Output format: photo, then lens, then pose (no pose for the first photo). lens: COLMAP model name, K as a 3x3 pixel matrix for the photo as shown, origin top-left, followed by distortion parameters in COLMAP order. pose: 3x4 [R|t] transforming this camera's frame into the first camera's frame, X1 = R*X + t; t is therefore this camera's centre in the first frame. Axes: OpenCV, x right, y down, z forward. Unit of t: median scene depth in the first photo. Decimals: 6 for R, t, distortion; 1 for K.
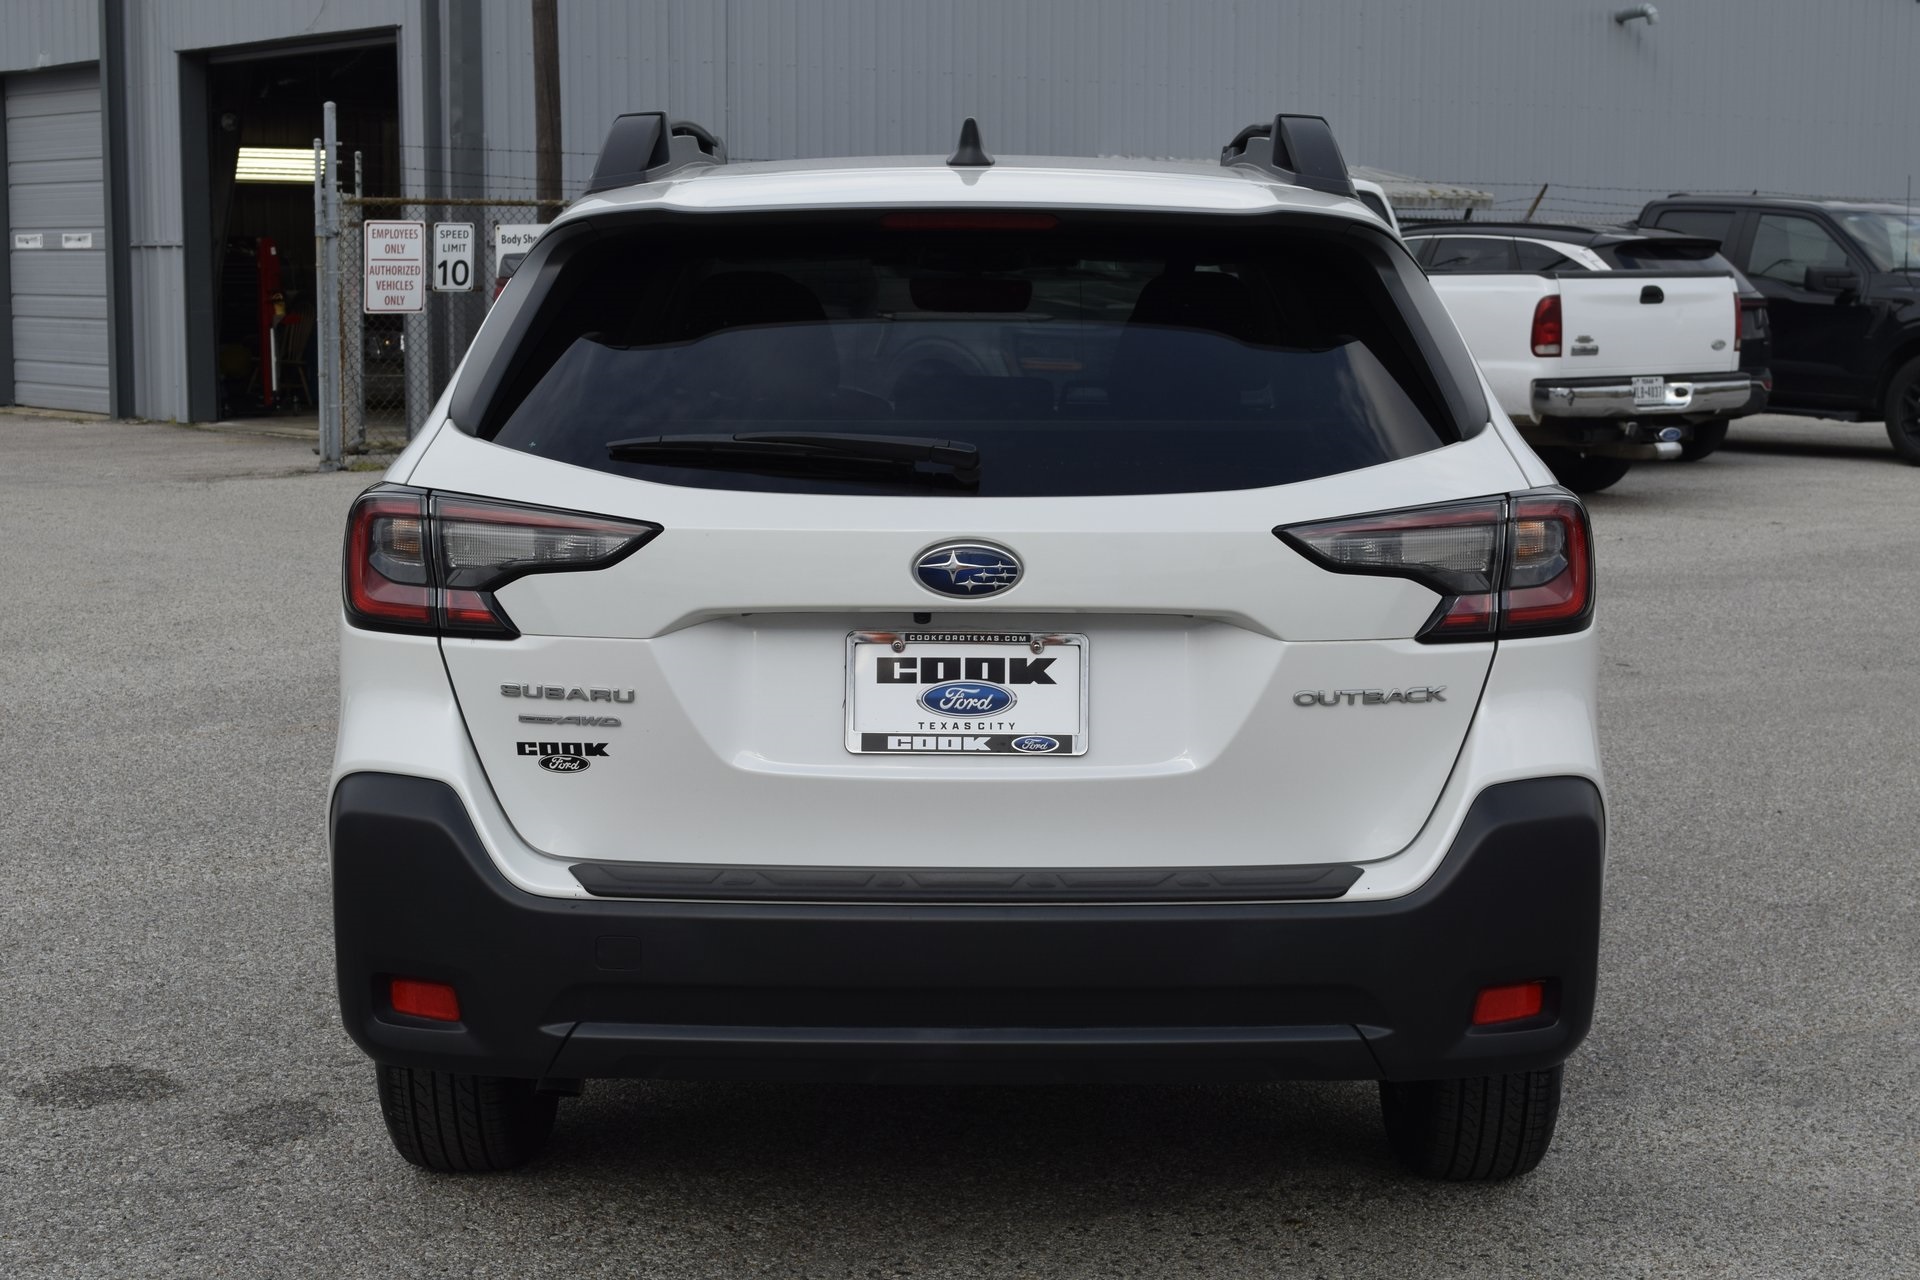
lens RADIAL K [[3254.1, 0, 948.4], [0, 3254.1, 642.1], [0, 0, 1]] dist [-0.048789, 0.000000]
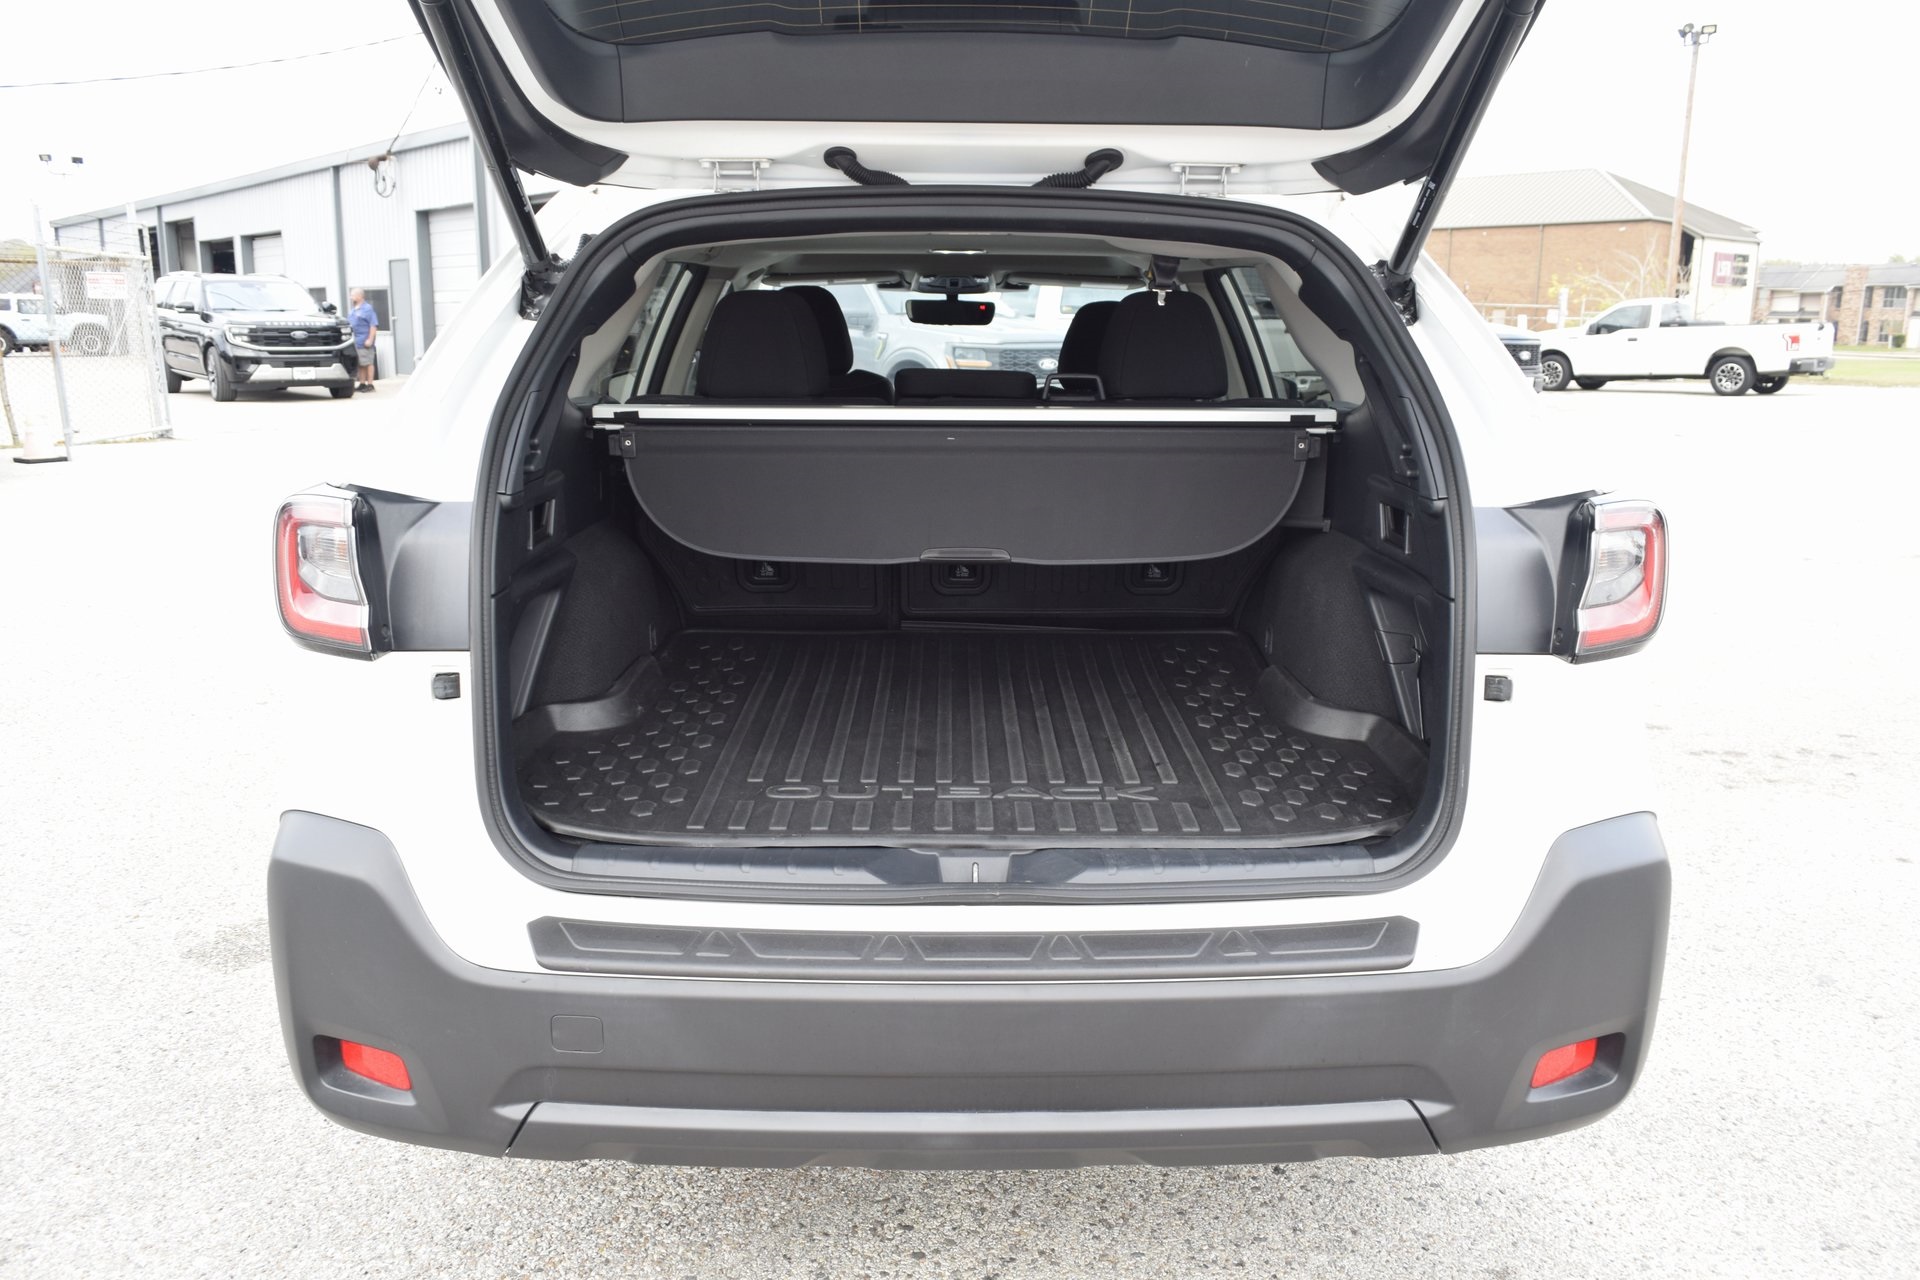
lens RADIAL K [[1499.8, 0, 973.9], [0, 1499.8, 649.1], [0, 0, 1]] dist [-0.016949, -0.004354]
pose [[0.999254, -0.002454, 0.038529, -0.010644], [-0.001429, 0.994943, 0.100436, -0.046366], [-0.038580, -0.100416, 0.994197, 0.600830]]
